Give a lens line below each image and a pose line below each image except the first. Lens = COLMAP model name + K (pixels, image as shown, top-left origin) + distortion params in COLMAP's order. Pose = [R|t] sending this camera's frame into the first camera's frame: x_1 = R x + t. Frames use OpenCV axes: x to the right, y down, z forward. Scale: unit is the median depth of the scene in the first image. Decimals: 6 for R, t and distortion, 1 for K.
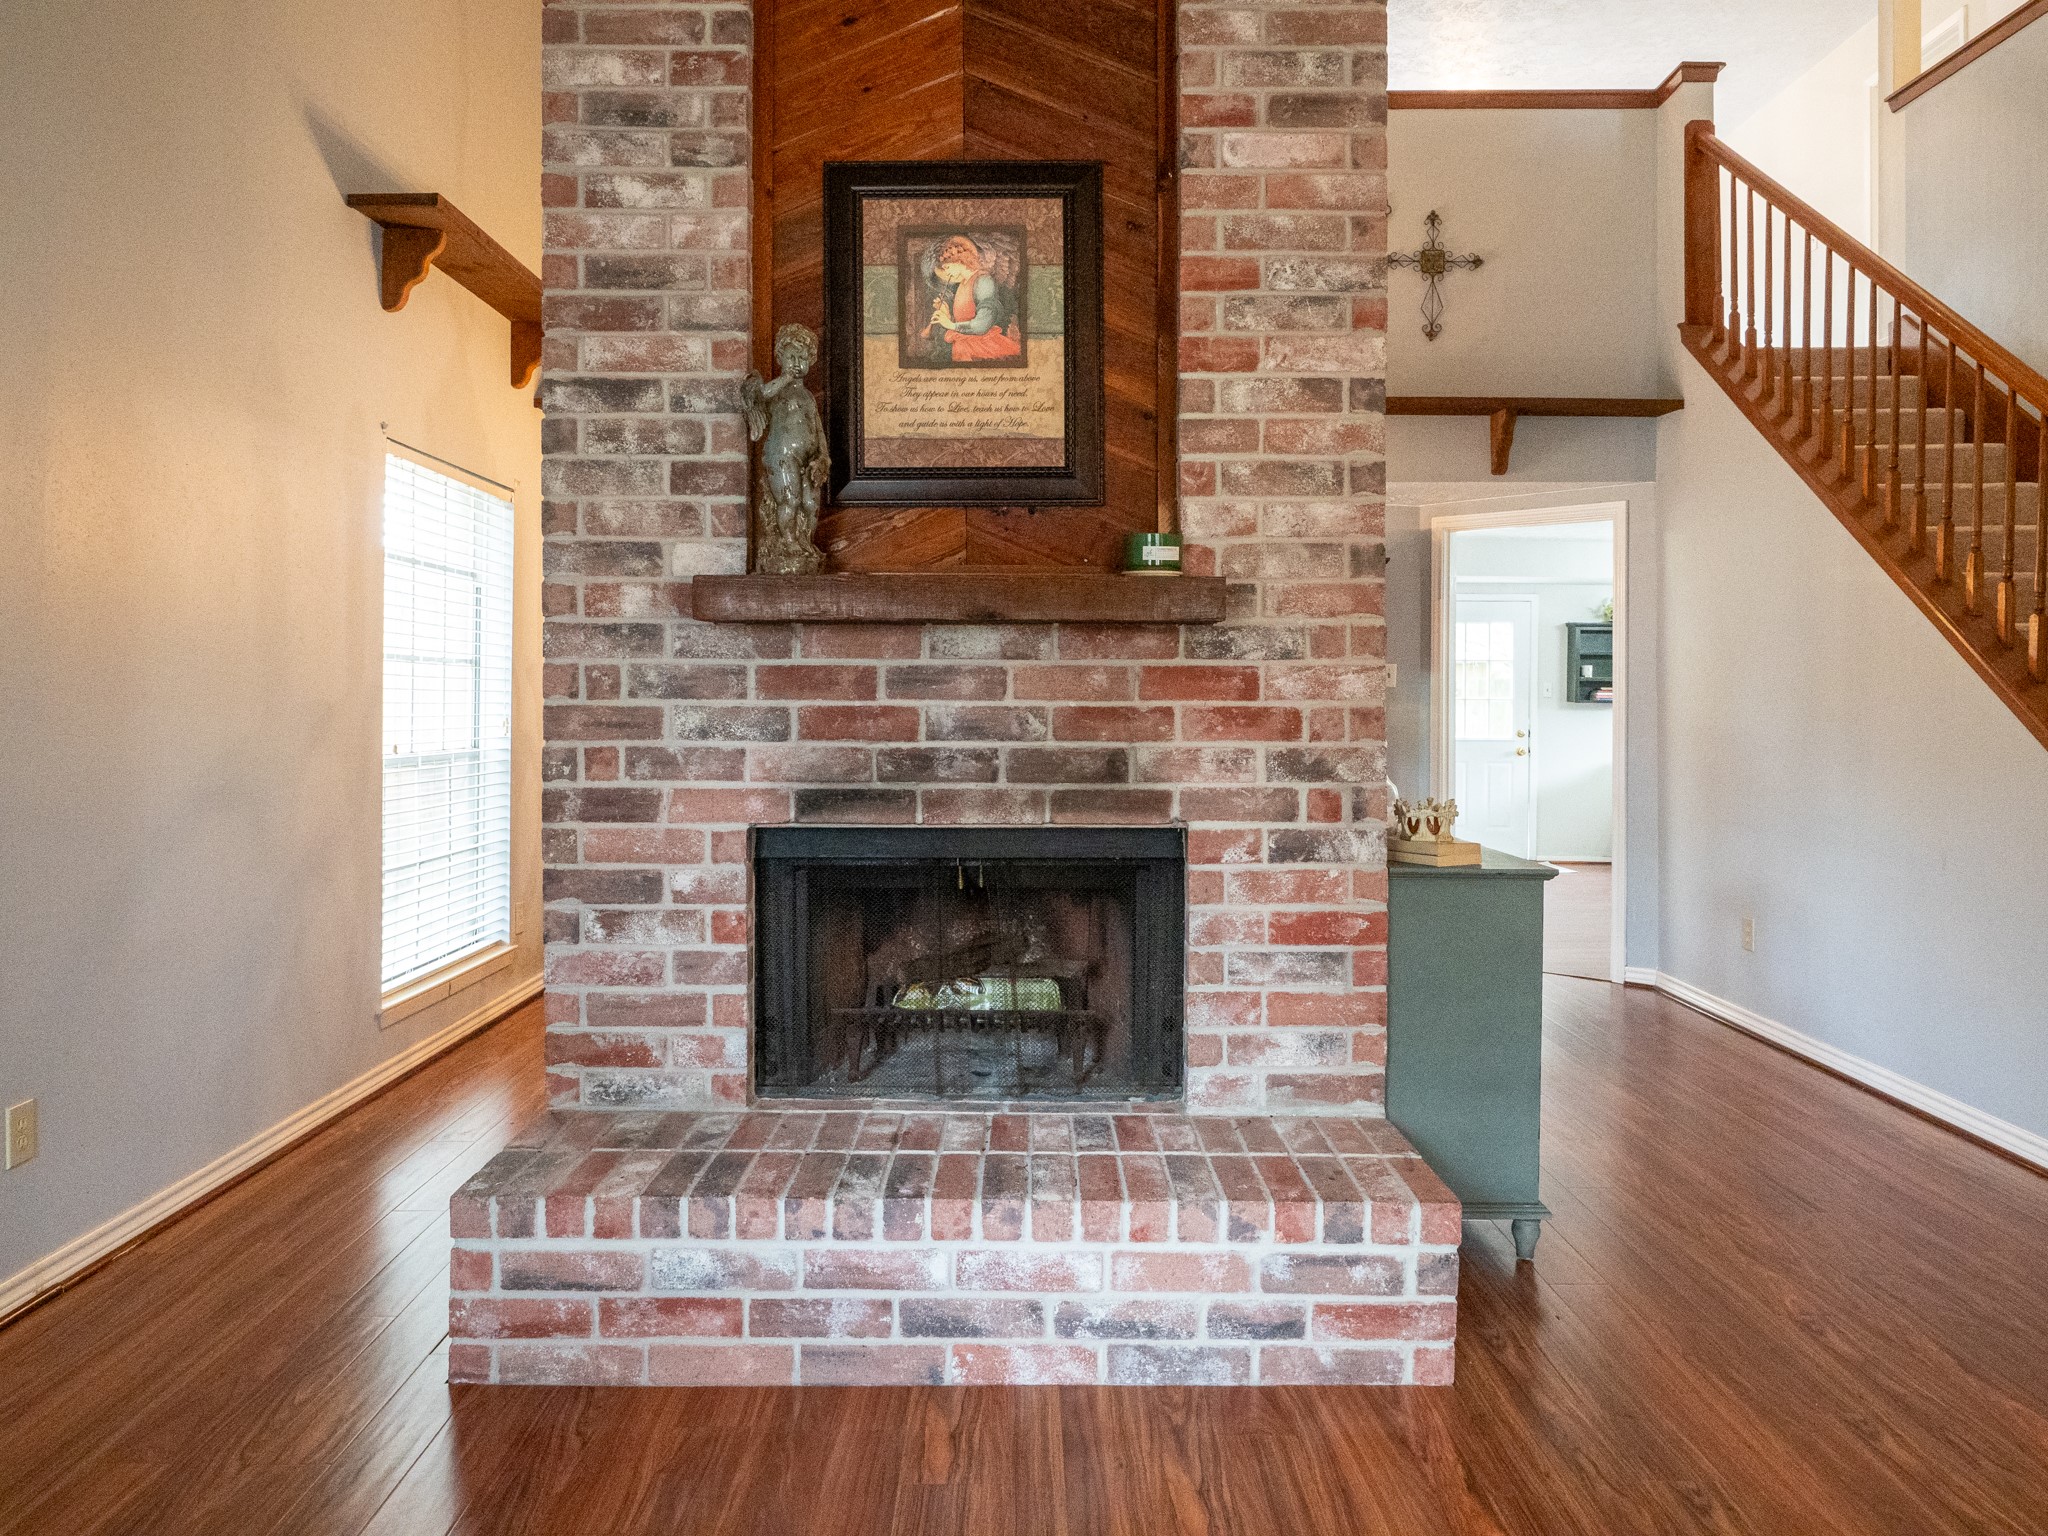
lens RADIAL K [[1519.5, 0, 1023.9], [0, 1519.5, 692.4], [0, 0, 1]] dist [-0.010383, 0.000152]
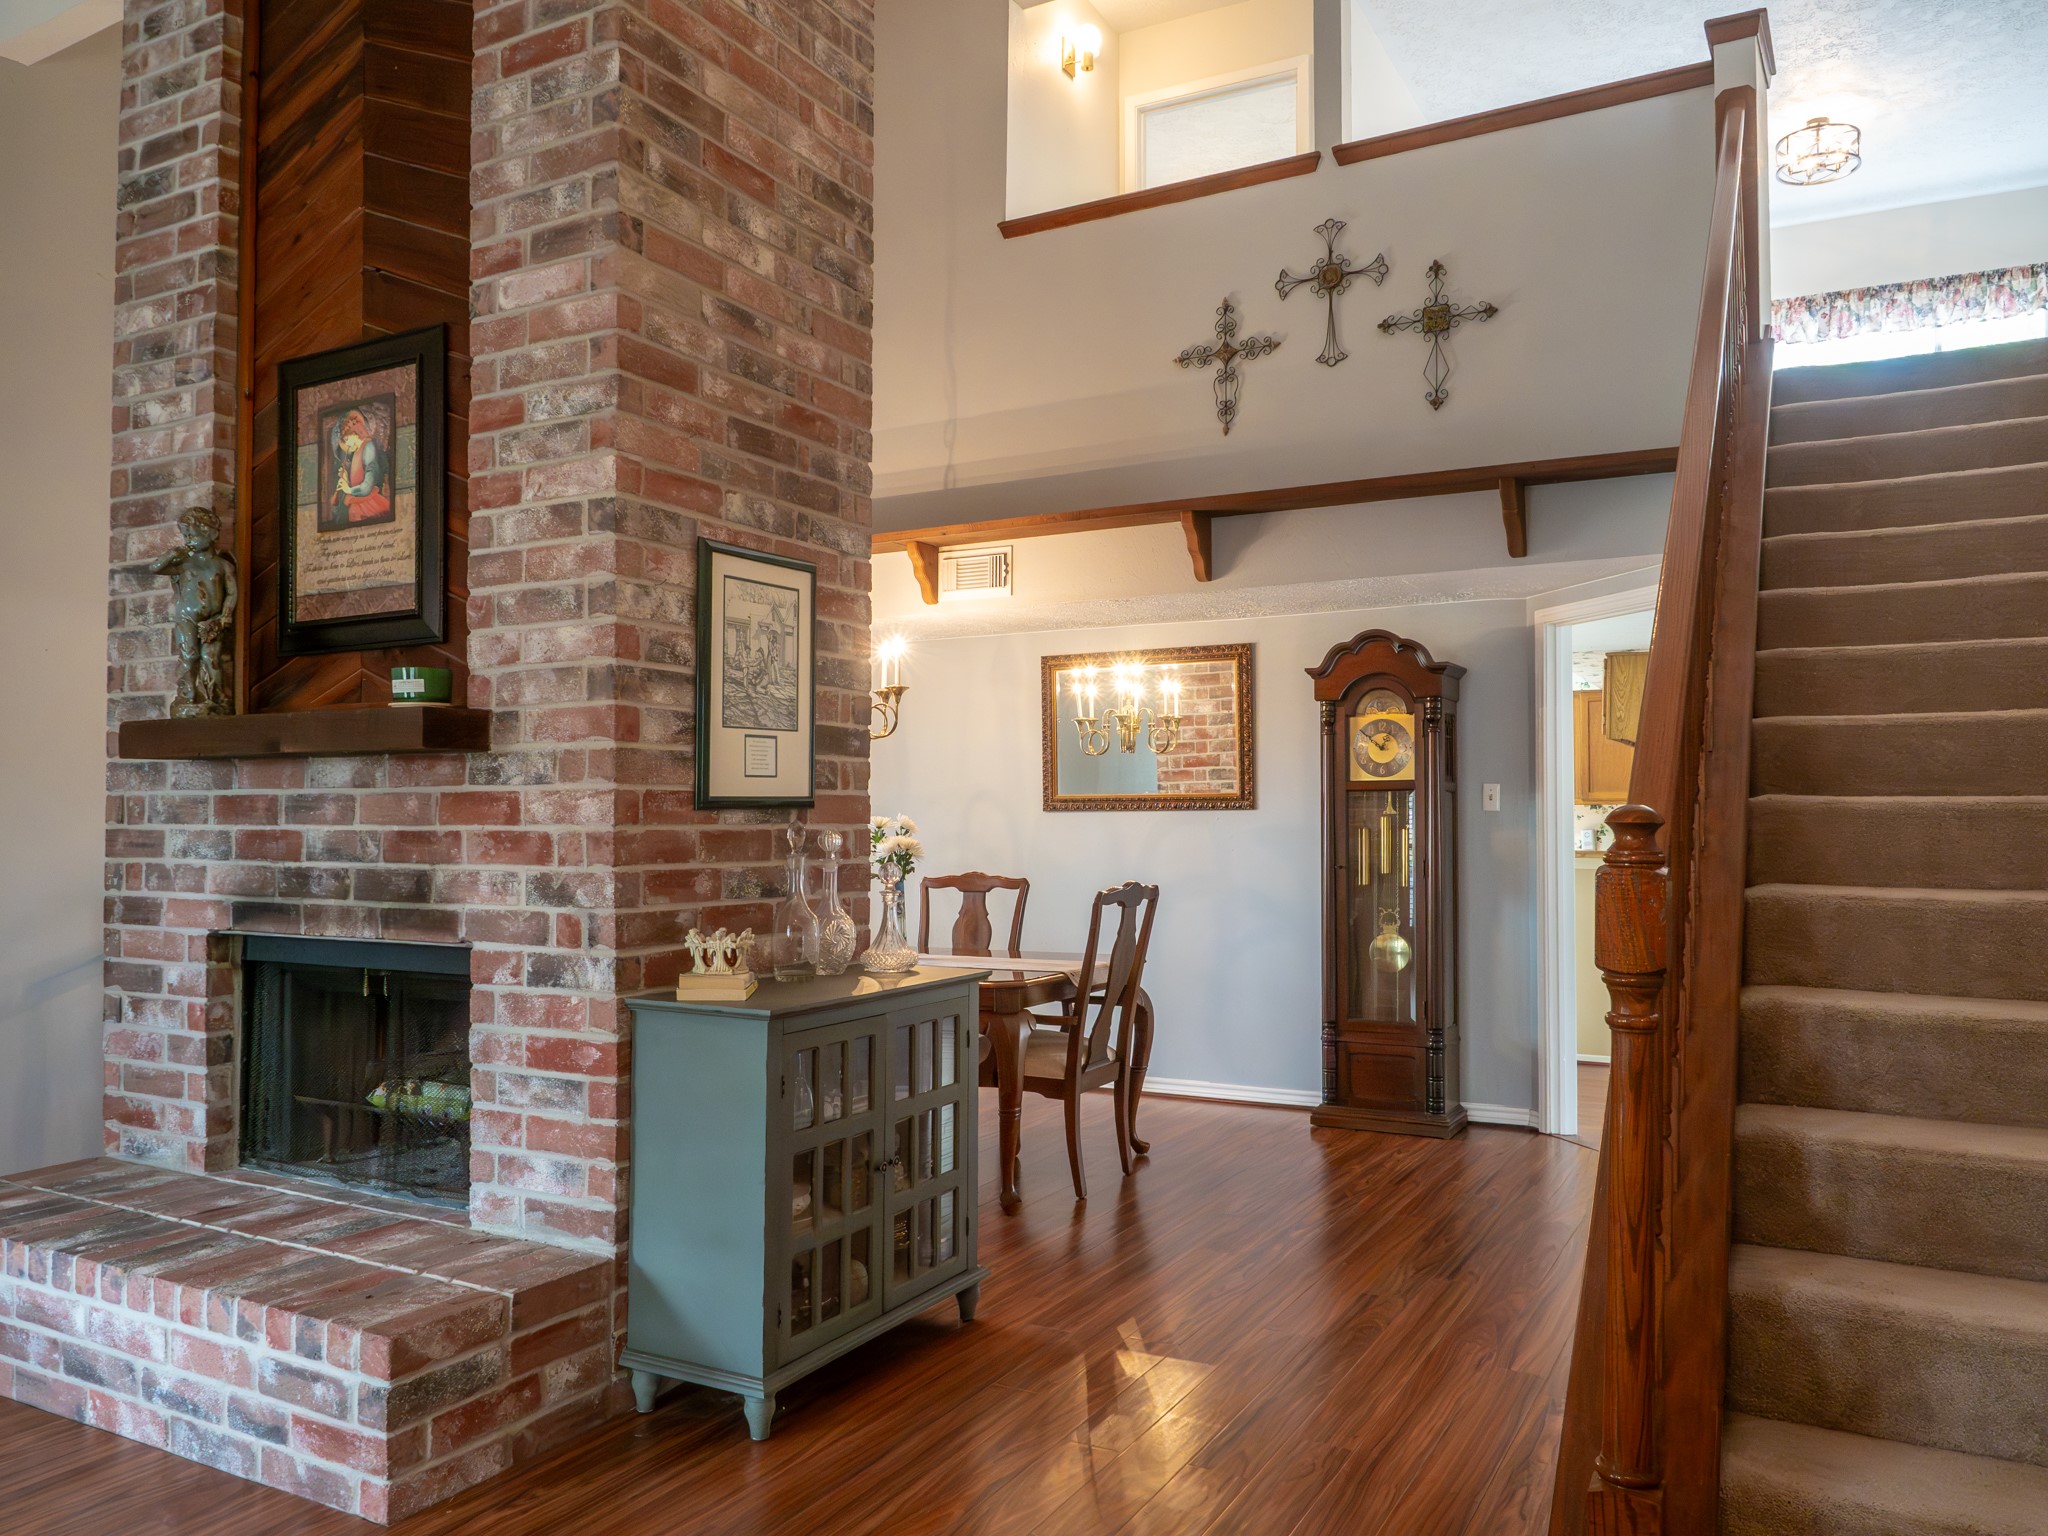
lens RADIAL K [[1501.2, 0, 1031.3], [0, 1501.2, 768.1], [0, 0, 1]] dist [-0.005504, -0.002176]
pose [[0.874711, -0.019275, -0.484261, 0.941011], [0.002739, 0.999389, -0.034831, 0.003193], [0.484637, 0.029140, 0.874230, 0.287689]]
